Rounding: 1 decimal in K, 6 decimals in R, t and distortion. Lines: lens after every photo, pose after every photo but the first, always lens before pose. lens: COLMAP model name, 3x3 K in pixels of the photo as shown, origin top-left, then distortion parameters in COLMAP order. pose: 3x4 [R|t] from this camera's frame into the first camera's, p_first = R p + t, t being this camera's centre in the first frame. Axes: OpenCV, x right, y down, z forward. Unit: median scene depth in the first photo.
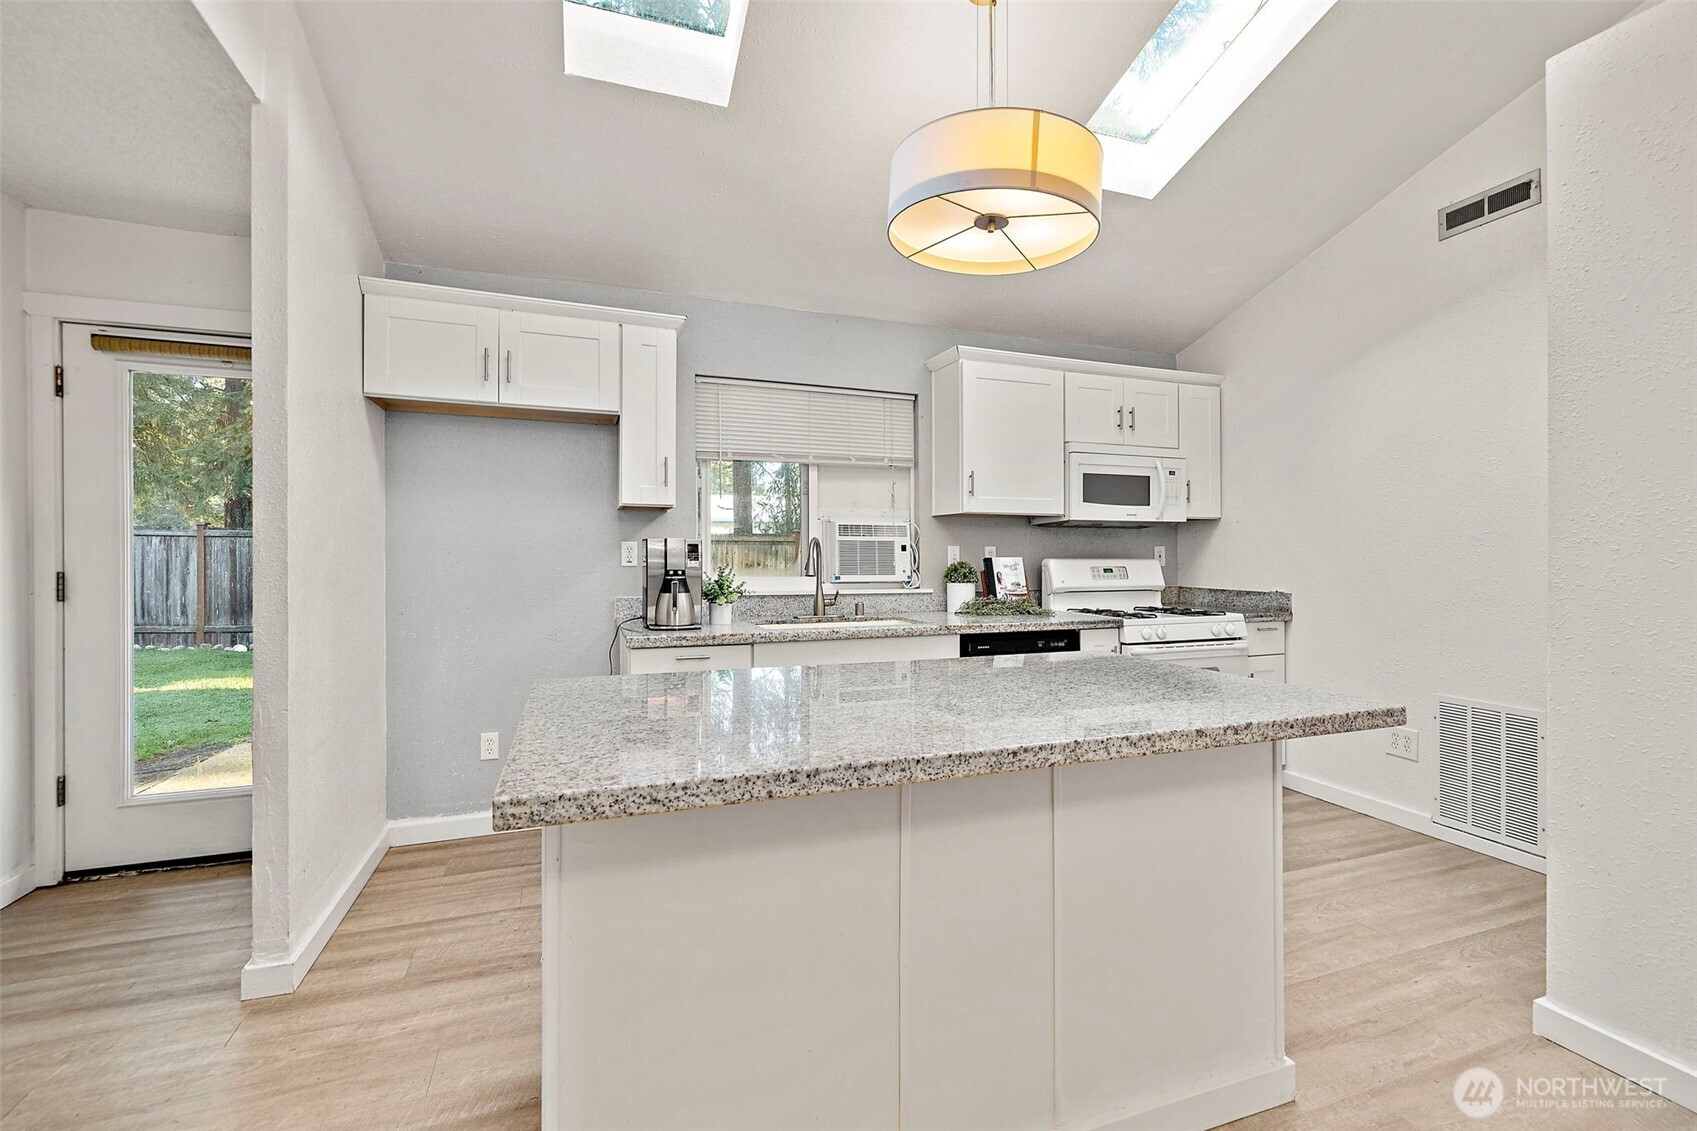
lens RADIAL K [[720.3, 0, 847.7], [0, 720.3, 560.2], [0, 0, 1]] dist [0.004562, 0.000076]
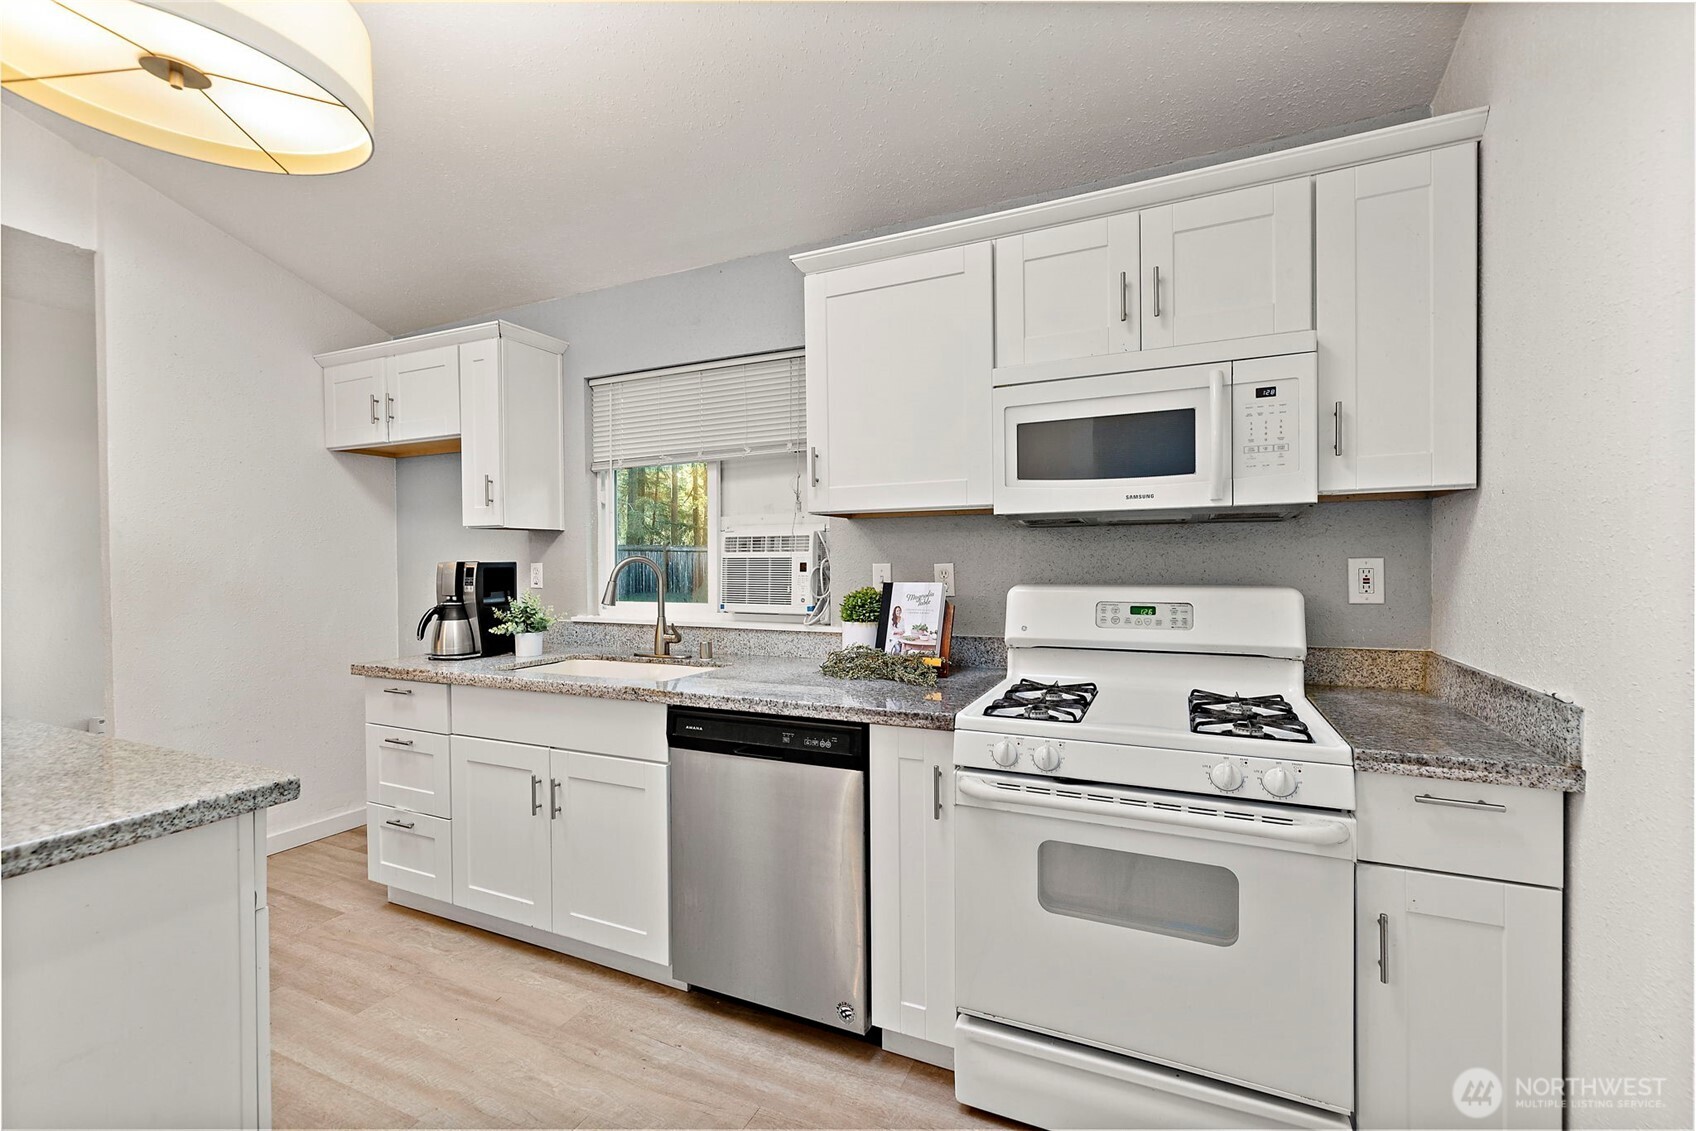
lens RADIAL K [[710.9, 0, 848.3], [0, 710.9, 574.8], [0, 0, 1]] dist [0.001059, 0.000163]
pose [[0.707375, 0.006269, -0.706810, 0.602919], [0.002624, 0.999930, 0.011495, -0.017469], [0.706833, -0.009986, 0.707310, 0.543236]]
